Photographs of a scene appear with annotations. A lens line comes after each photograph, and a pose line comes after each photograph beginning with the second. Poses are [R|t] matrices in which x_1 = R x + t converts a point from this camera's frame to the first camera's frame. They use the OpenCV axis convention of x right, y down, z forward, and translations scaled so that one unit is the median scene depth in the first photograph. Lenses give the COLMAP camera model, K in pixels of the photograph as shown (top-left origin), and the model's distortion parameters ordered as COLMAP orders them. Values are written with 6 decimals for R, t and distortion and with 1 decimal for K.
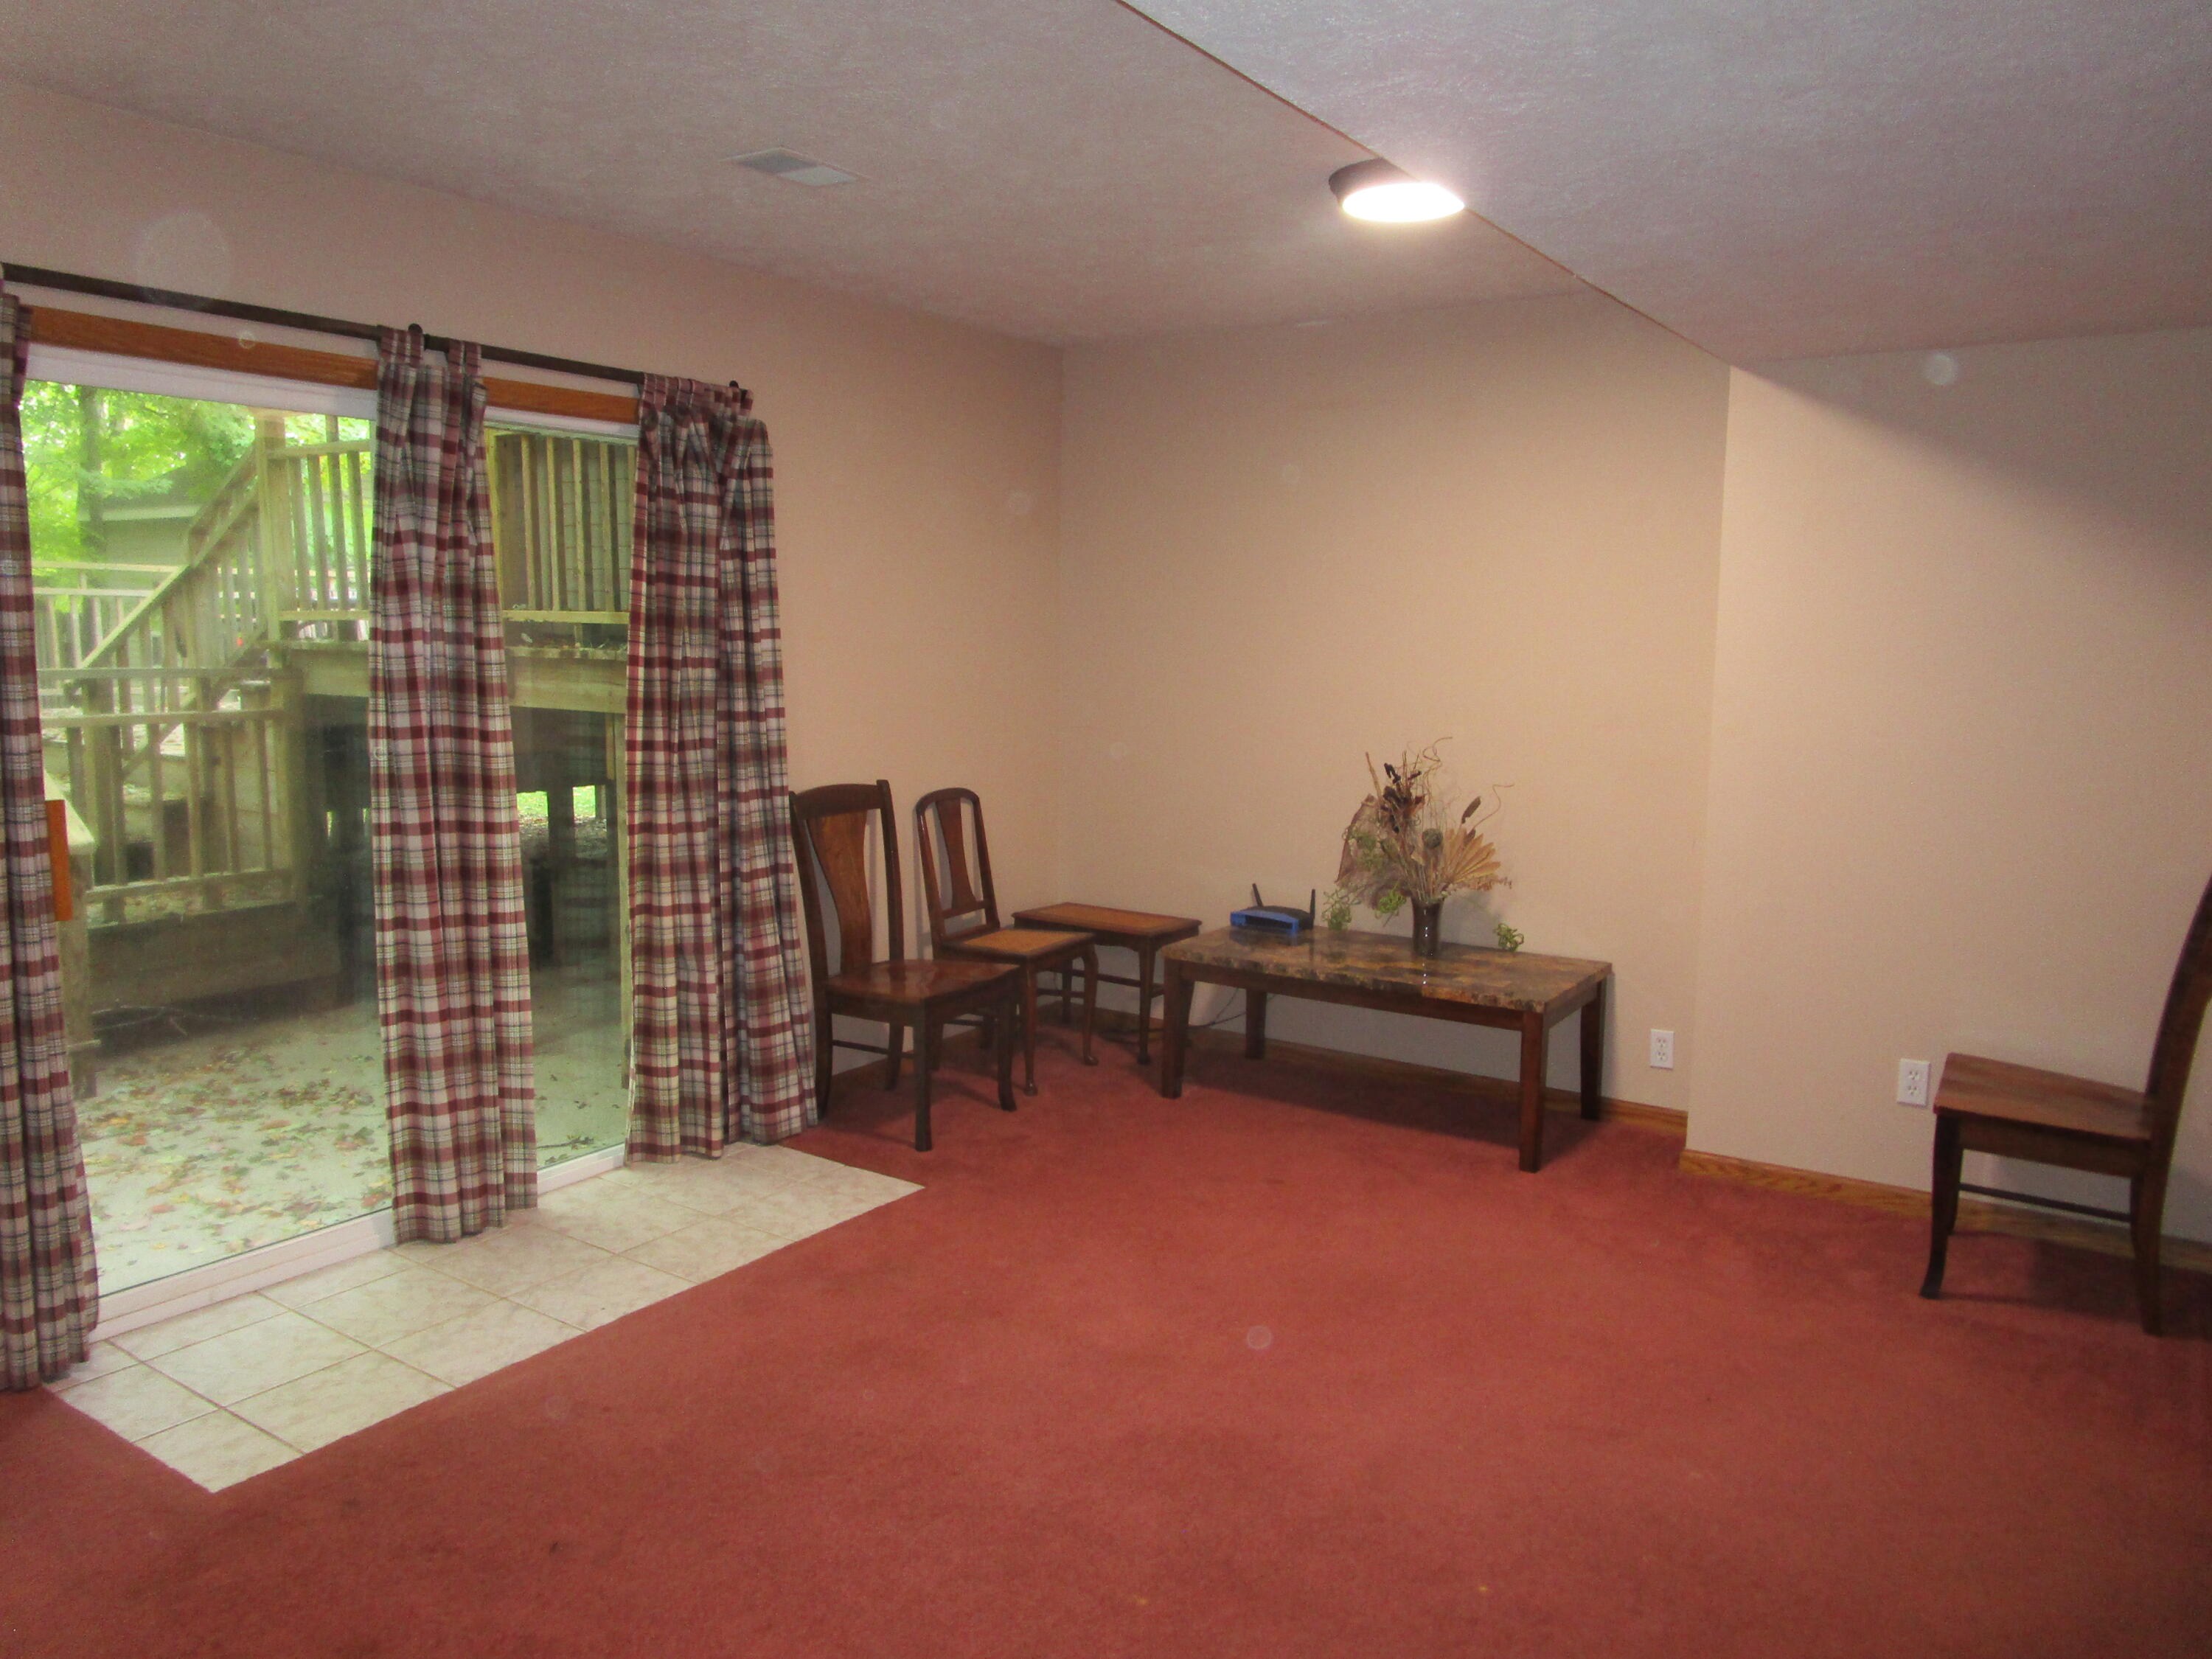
lens RADIAL K [[1579.7, 0, 1098.3], [0, 1579.7, 829.9], [0, 0, 1]] dist [-0.007753, 0.000013]
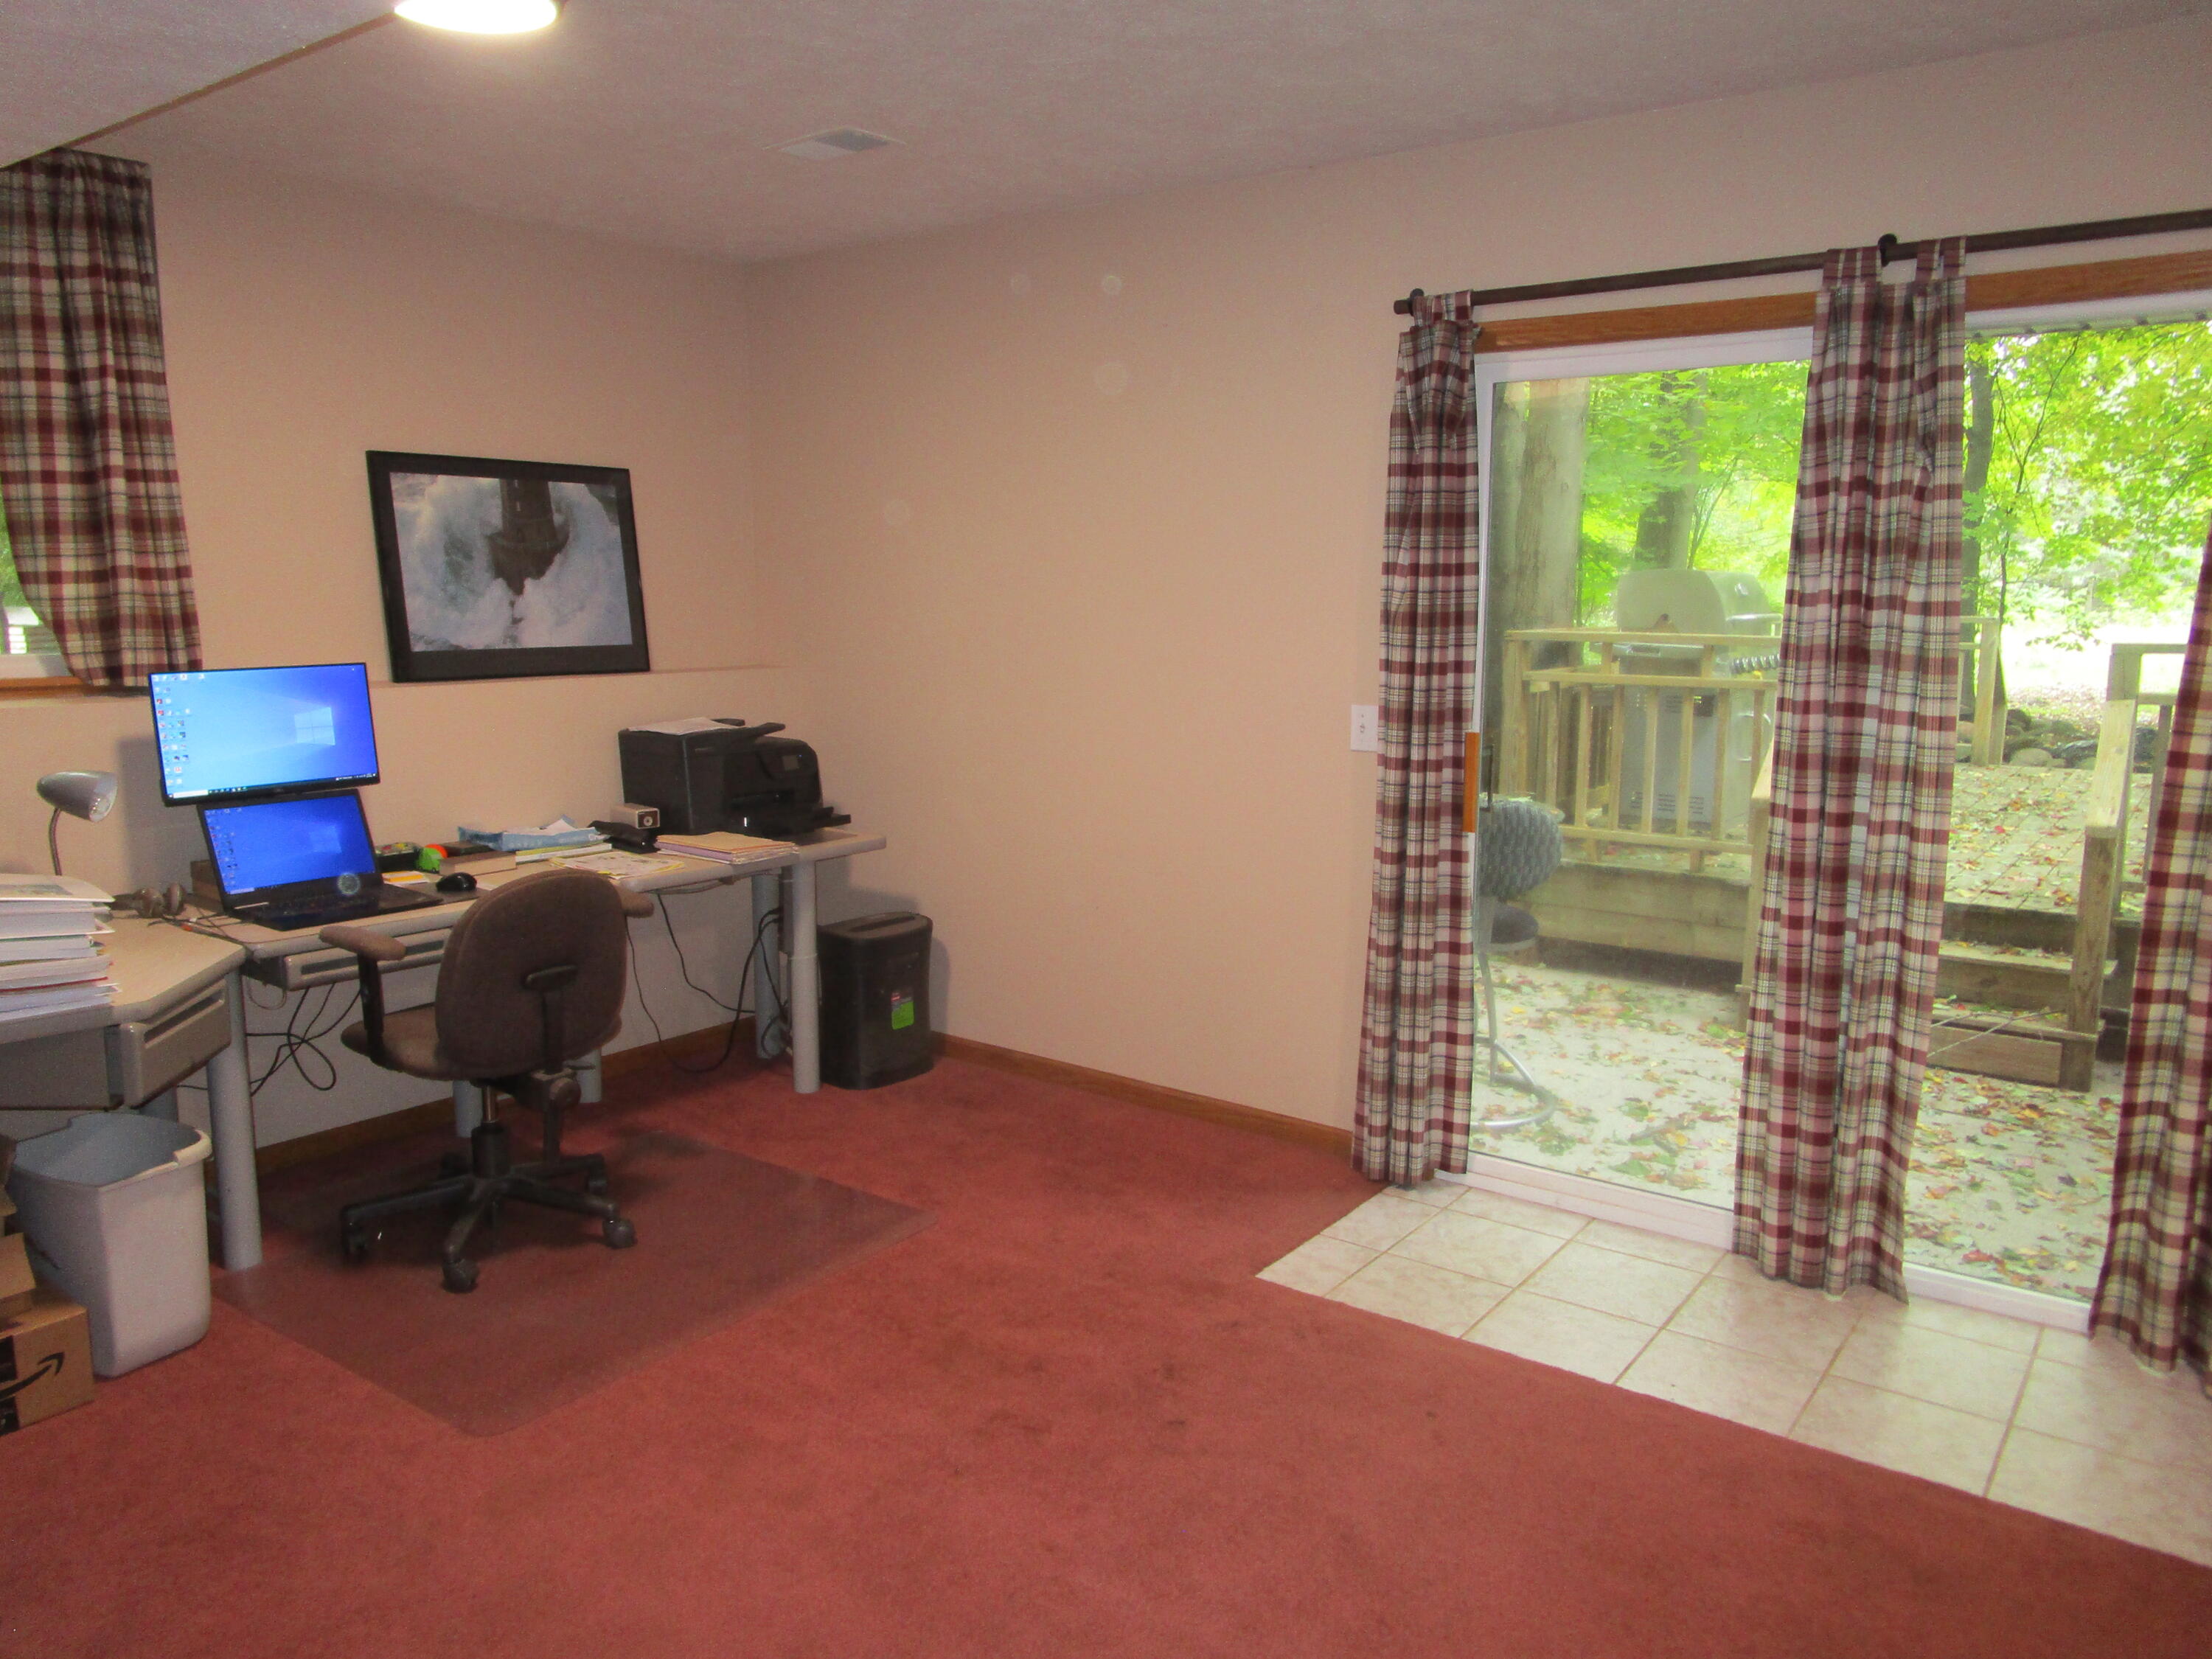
lens RADIAL K [[1579.7, 0, 1097.6], [0, 1579.7, 832.1], [0, 0, 1]] dist [-0.007753, 0.000013]
pose [[-0.043968, 0.140557, -0.989096, 0.494501], [-0.129976, 0.980834, 0.145161, -0.072944], [0.990542, 0.134941, -0.024856, 0.660786]]
